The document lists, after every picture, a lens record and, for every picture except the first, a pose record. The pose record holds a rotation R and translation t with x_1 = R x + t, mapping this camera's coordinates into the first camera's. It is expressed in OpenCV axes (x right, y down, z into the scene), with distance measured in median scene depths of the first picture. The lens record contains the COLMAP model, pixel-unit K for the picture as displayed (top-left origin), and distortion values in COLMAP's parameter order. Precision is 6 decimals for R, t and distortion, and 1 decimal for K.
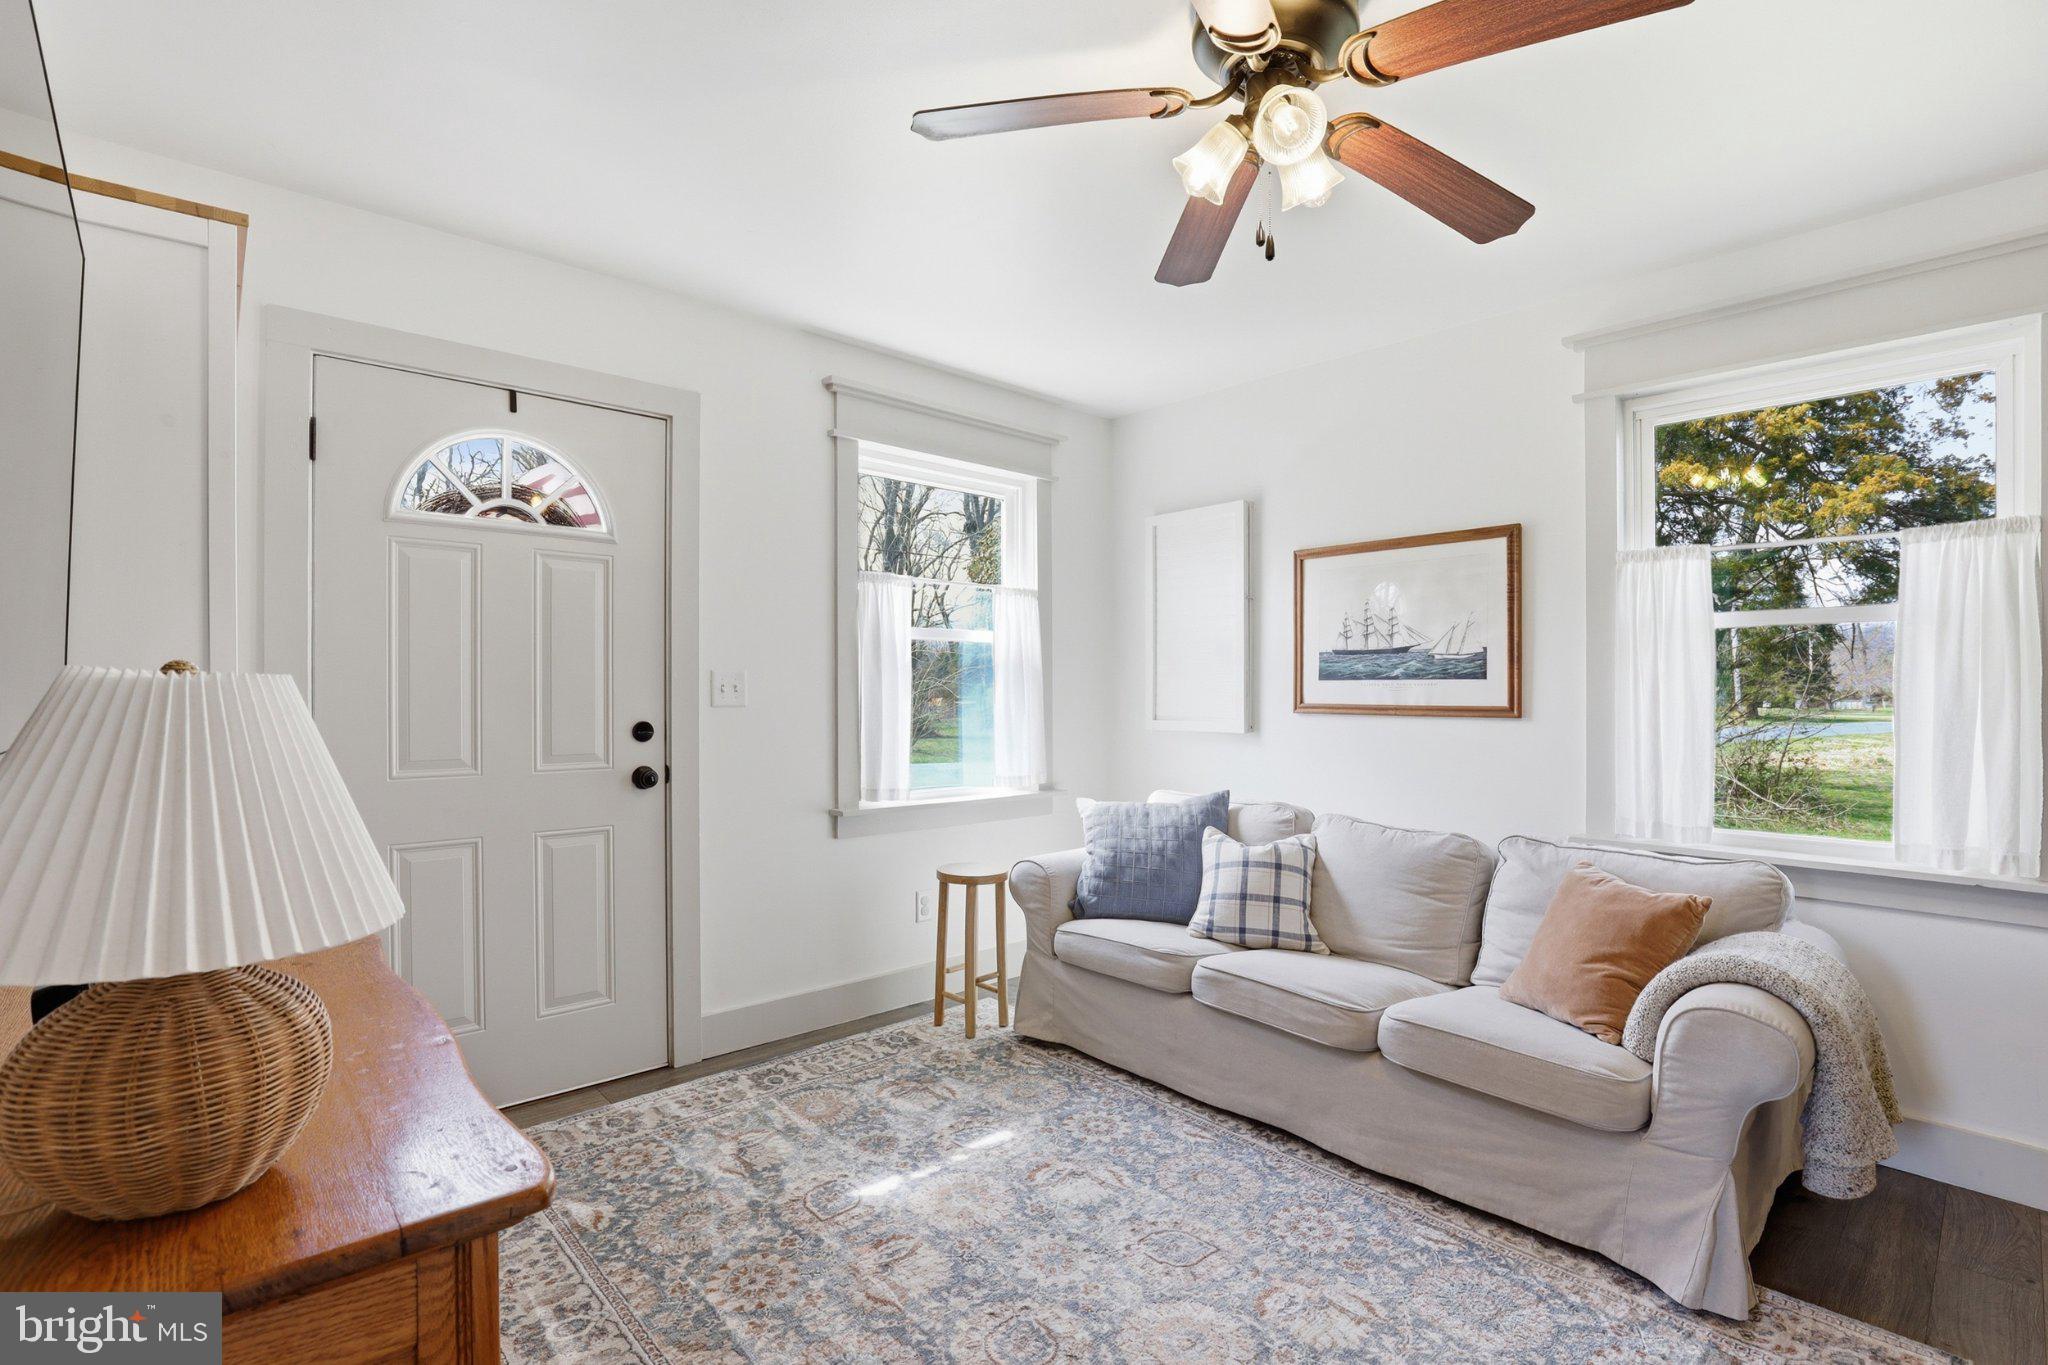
lens RADIAL K [[940.8, 0, 1024.0], [0, 940.8, 682.5], [0, 0, 1]] dist [-0.034281, -0.000011]
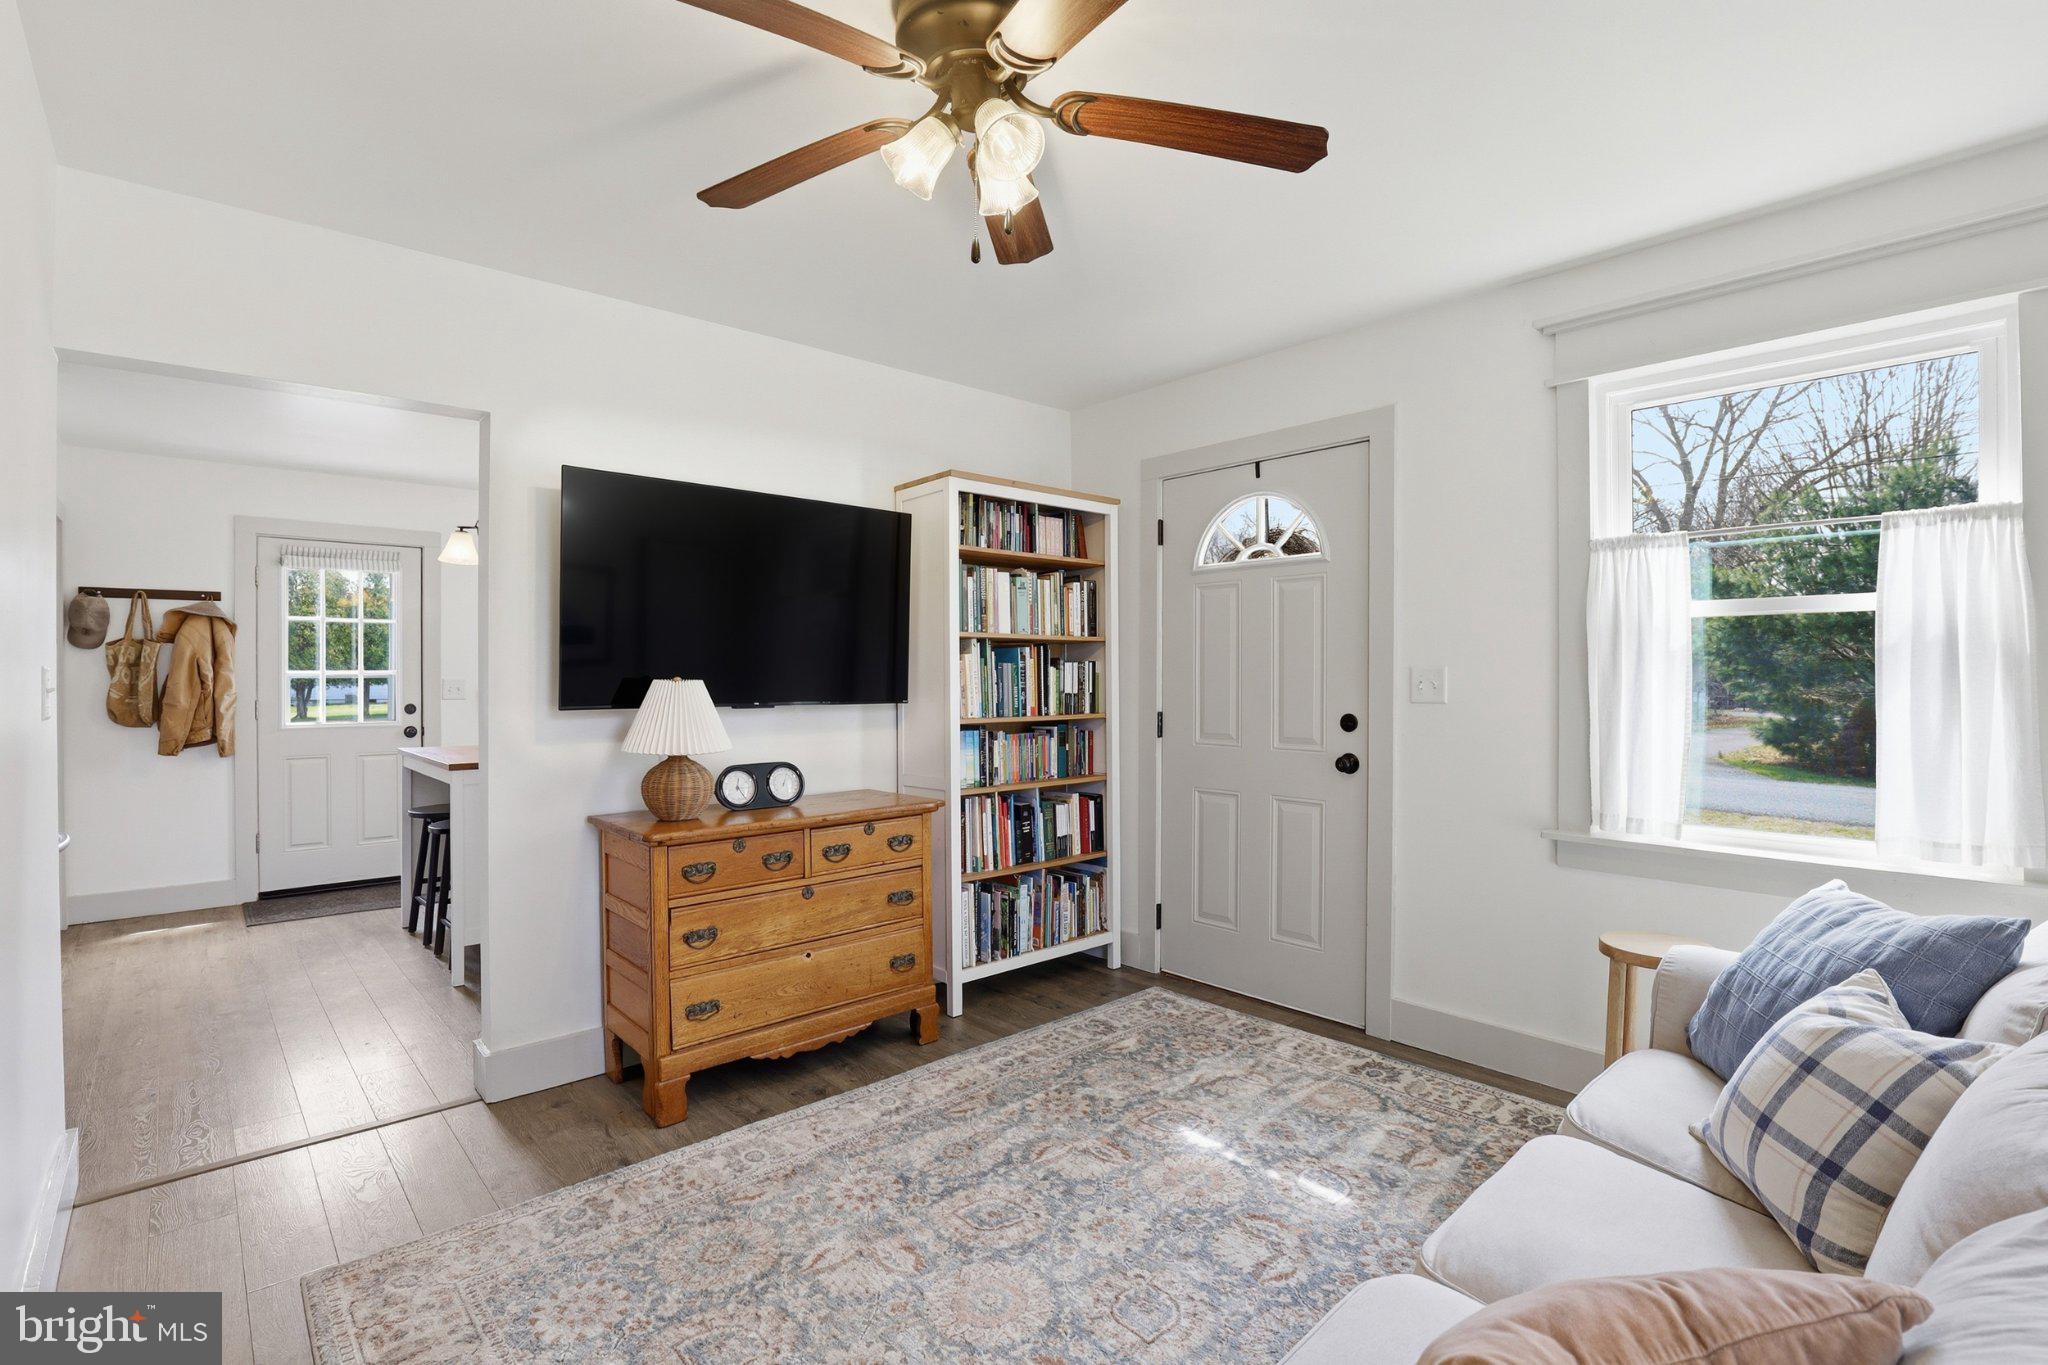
lens RADIAL K [[941.8, 0, 1020.0], [0, 941.8, 664.7], [0, 0, 1]] dist [-0.039373, 0.008595]
pose [[0.003738, -0.018743, -0.999817, 0.773562], [0.001131, 0.999824, -0.018739, 0.003067], [0.999992, -0.001060, 0.003758, 0.636715]]
